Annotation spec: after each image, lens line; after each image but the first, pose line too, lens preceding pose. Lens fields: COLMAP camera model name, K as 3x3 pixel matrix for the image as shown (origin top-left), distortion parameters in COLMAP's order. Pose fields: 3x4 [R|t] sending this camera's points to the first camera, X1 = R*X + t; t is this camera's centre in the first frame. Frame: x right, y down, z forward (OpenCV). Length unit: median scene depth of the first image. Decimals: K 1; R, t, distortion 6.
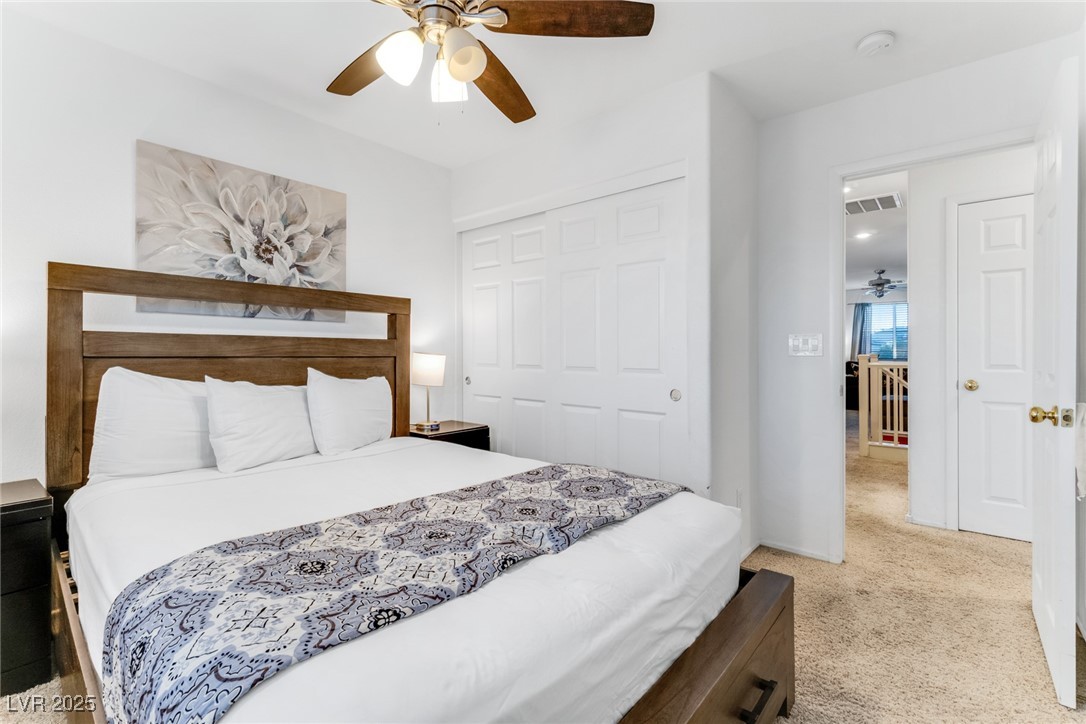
lens RADIAL K [[480.3, 0, 532.7], [0, 480.3, 359.5], [0, 0, 1]] dist [-0.001754, -0.000079]
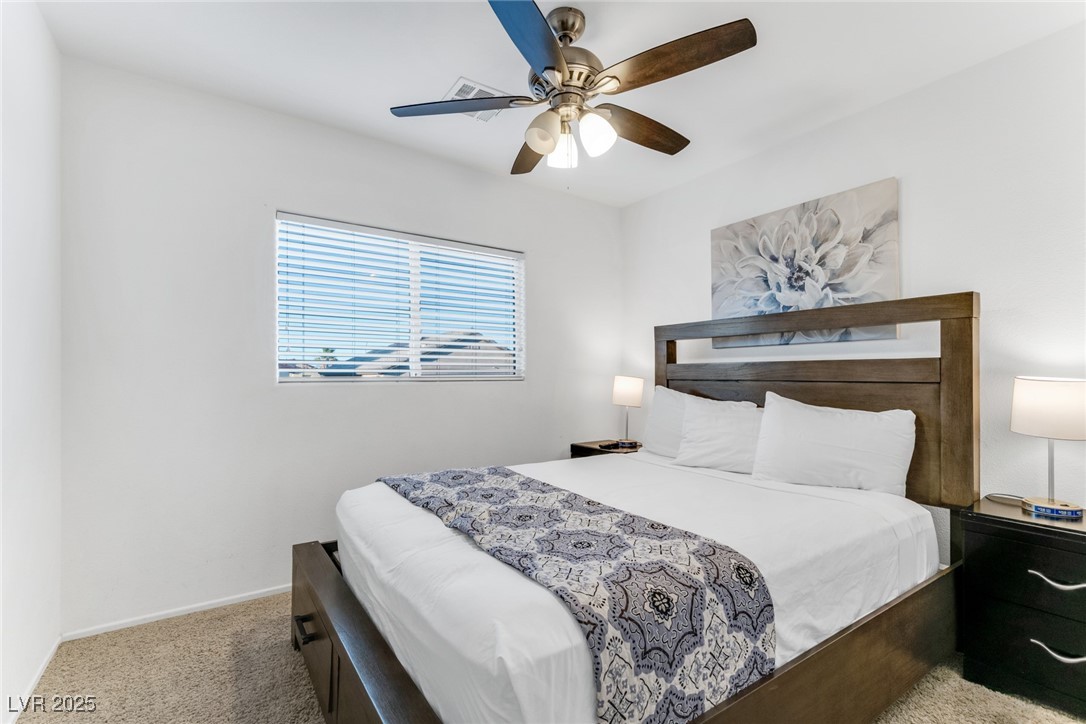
lens RADIAL K [[480.3, 0, 532.7], [0, 480.3, 359.5], [0, 0, 1]] dist [-0.001754, -0.000079]
pose [[-0.251996, -0.042125, -0.966811, 0.581452], [-0.019592, 0.999069, -0.038424, -0.001900], [0.967530, 0.009259, -0.252587, 0.707688]]
